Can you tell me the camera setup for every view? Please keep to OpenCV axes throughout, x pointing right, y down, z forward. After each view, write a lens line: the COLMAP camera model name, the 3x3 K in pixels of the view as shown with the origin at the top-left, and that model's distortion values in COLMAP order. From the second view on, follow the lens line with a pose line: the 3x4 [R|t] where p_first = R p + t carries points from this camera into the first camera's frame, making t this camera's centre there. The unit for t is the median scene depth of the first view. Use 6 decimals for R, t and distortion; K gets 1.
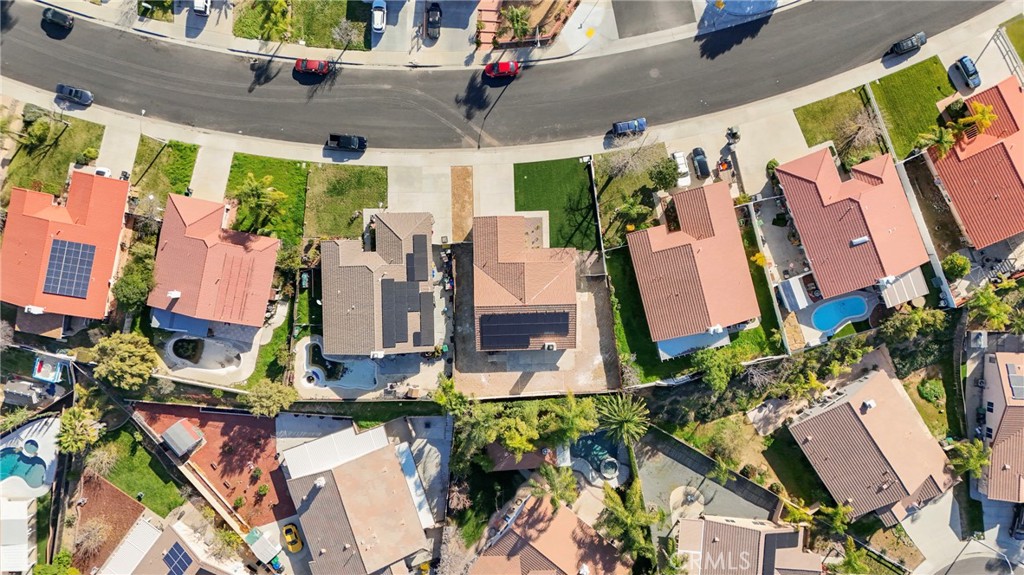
lens RADIAL K [[745.1, 0, 499.1], [0, 745.1, 255.4], [0, 0, 1]] dist [0.090732, -0.109193]
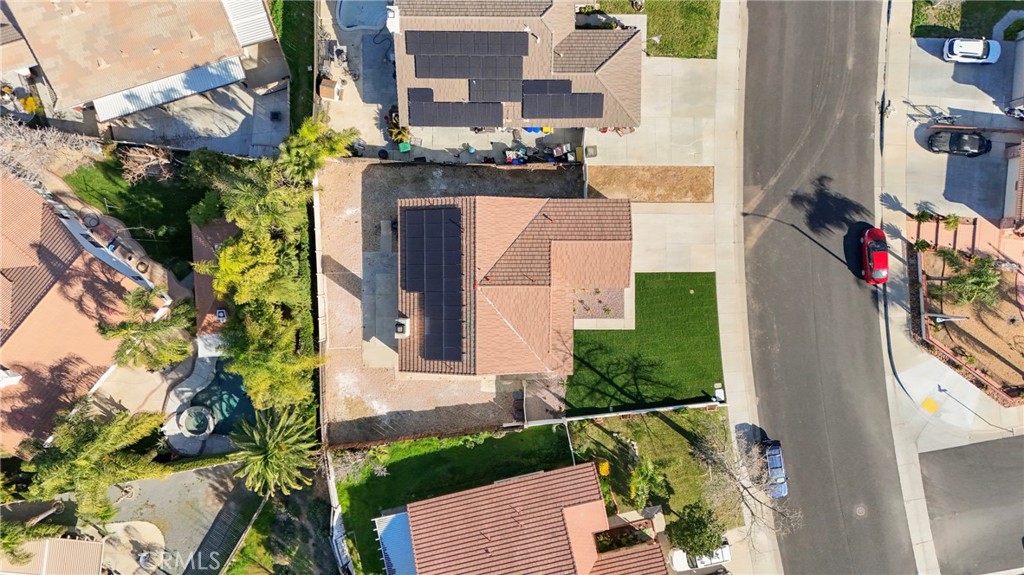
lens RADIAL K [[745.1, 0, 547.5], [0, 745.1, 274.4], [0, 0, 1]] dist [0.090732, -0.109193]
pose [[-0.024721, 0.999647, 0.009684, 0.018802], [-0.999346, -0.024456, -0.026638, 0.026182], [-0.026392, -0.010336, 0.999598, 0.409084]]
